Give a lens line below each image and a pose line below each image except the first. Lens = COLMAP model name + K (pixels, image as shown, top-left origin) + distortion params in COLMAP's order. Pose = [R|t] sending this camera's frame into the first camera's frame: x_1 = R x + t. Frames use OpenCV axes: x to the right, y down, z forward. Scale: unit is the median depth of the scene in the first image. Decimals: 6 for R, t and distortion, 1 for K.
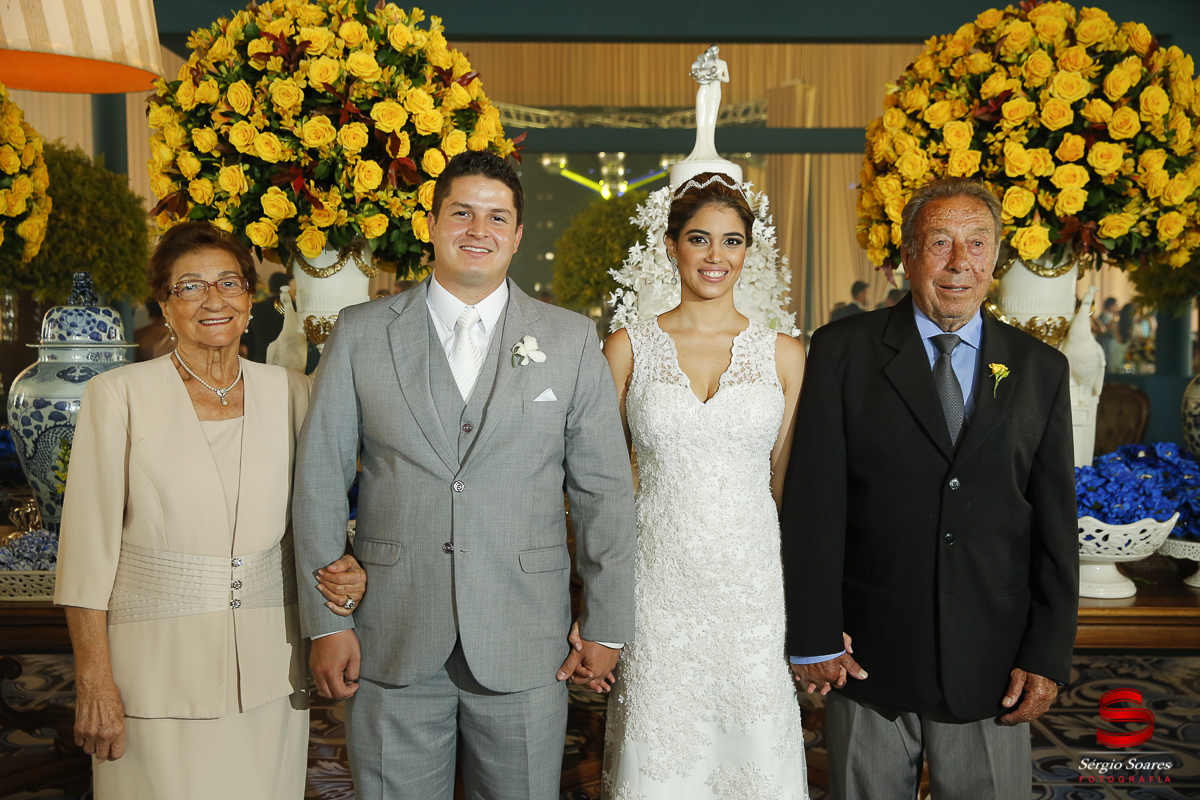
lens RADIAL K [[1278.3, 0, 602.5], [0, 1278.3, 401.6], [0, 0, 1]] dist [0.036302, 0.000000]
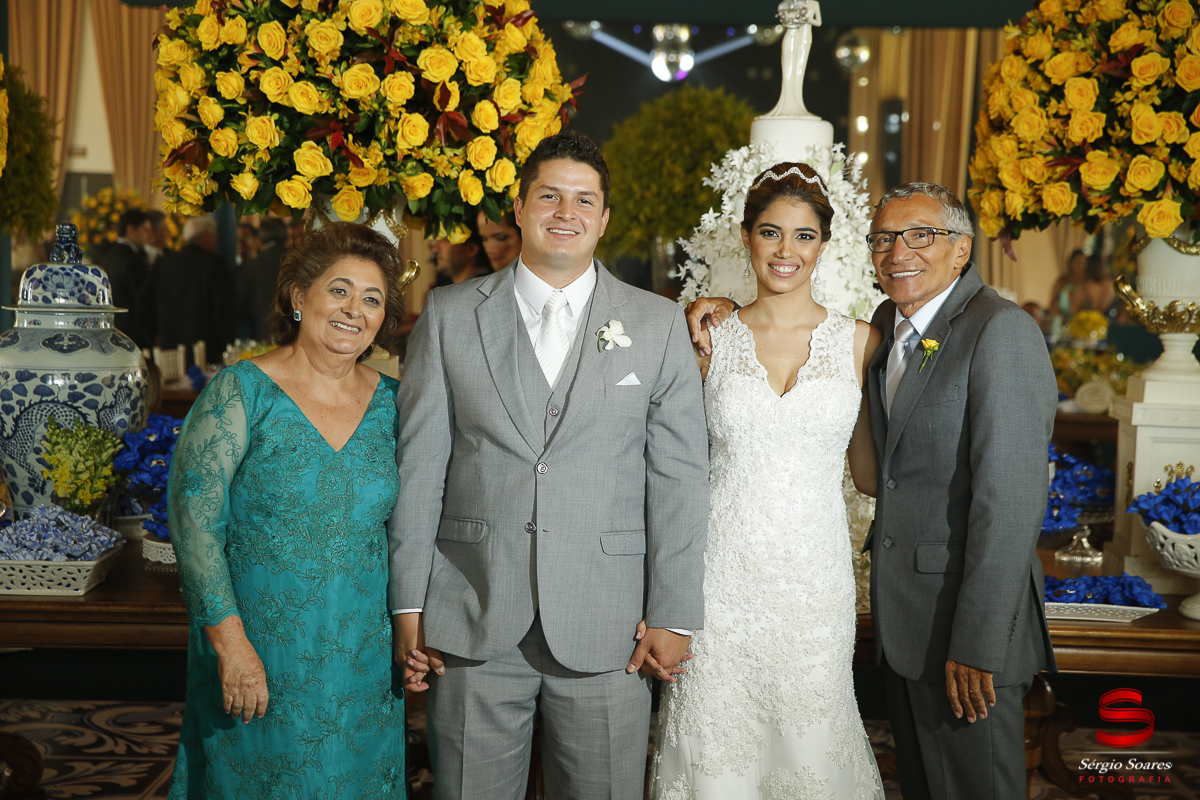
lens RADIAL K [[2032.6, 0, 605.0], [0, 2032.6, 409.4], [0, 0, 1]] dist [0.196524, 0.000000]
pose [[0.999551, 0.023123, -0.019076, -0.016352], [-0.022923, 0.999681, 0.010640, 0.000472], [0.019316, -0.010198, 0.999761, -0.419044]]
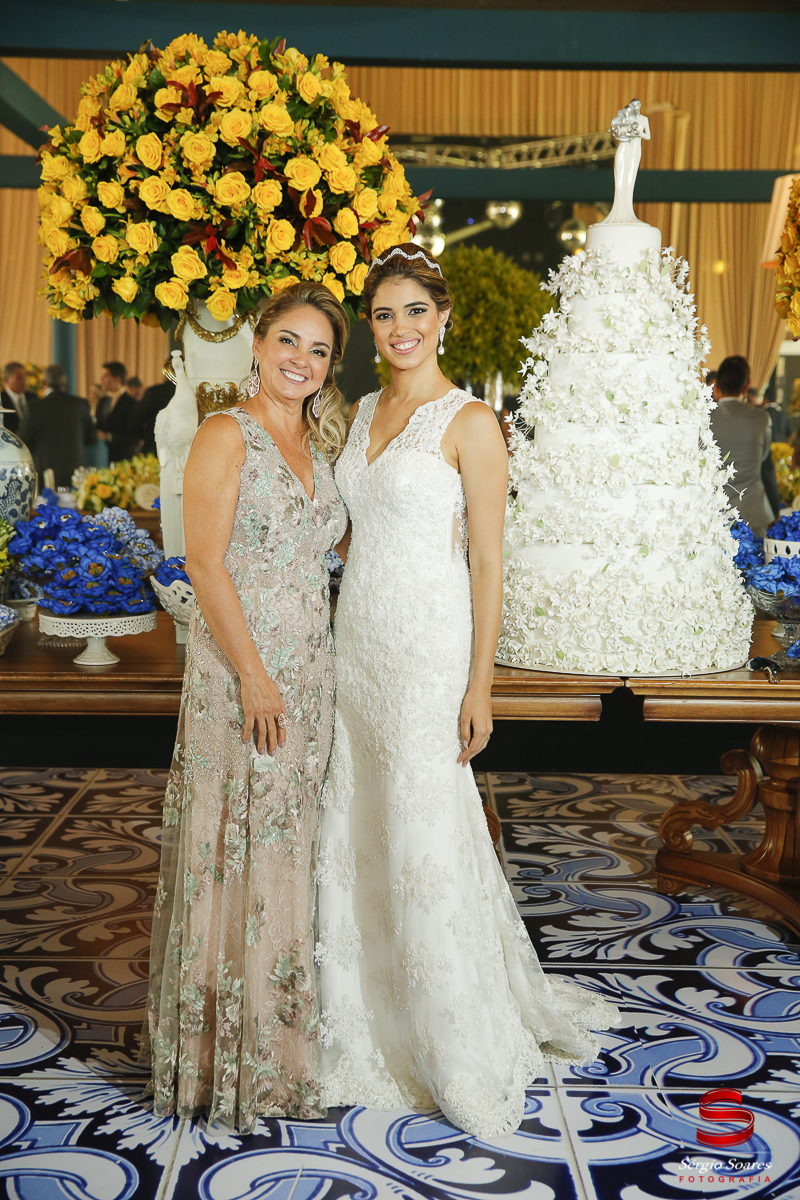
lens RADIAL K [[1642.1, 0, 410.0], [0, 1642.1, 603.3], [0, 0, 1]] dist [0.113319, 0.000000]
pose [[0.999876, 0.012034, 0.010151, -0.092065], [-0.012534, 0.998631, 0.050777, 0.036196], [-0.009526, -0.050898, 0.998658, -0.259337]]
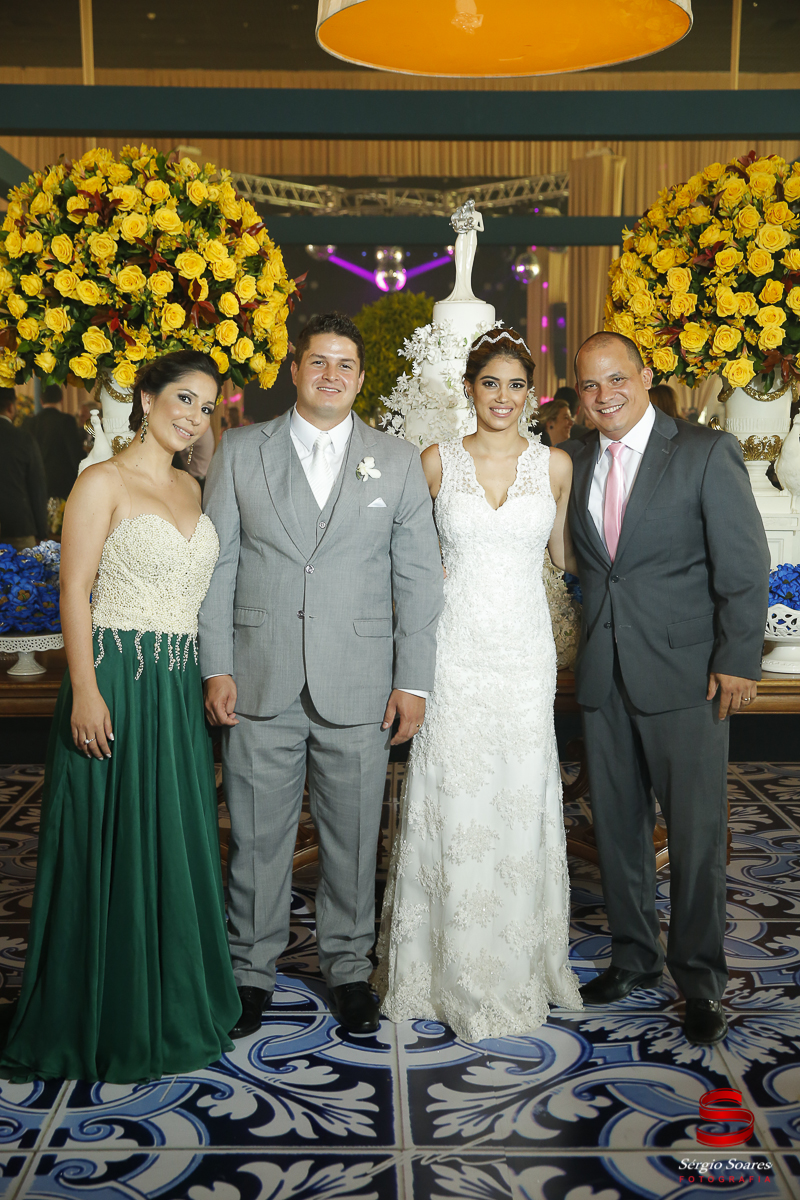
lens RADIAL K [[1547.6, 0, 401.3], [0, 1547.6, 605.1], [0, 0, 1]] dist [0.091627, 0.000000]
pose [[0.999891, -0.003480, 0.014365, 0.003789], [0.002789, 0.998849, 0.047884, 0.018917], [-0.014515, -0.047838, 0.998750, -0.423321]]
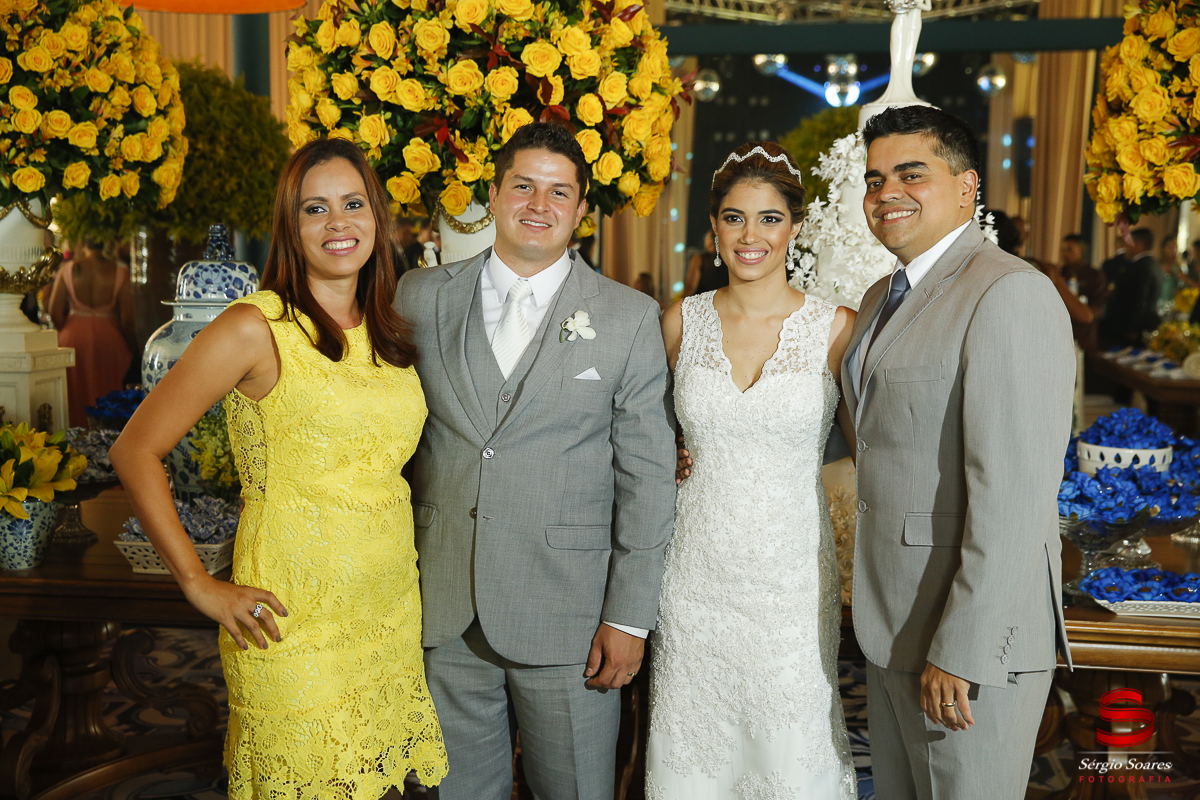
lens RADIAL K [[1547.6, 0, 595.1], [0, 1547.6, 408.1], [0, 0, 1]] dist [0.091627, 0.000000]
pose [[0.988809, 0.024716, -0.147127, 0.038080], [-0.019024, 0.999020, 0.039968, -0.020067], [0.147971, -0.036722, 0.988310, -0.087597]]
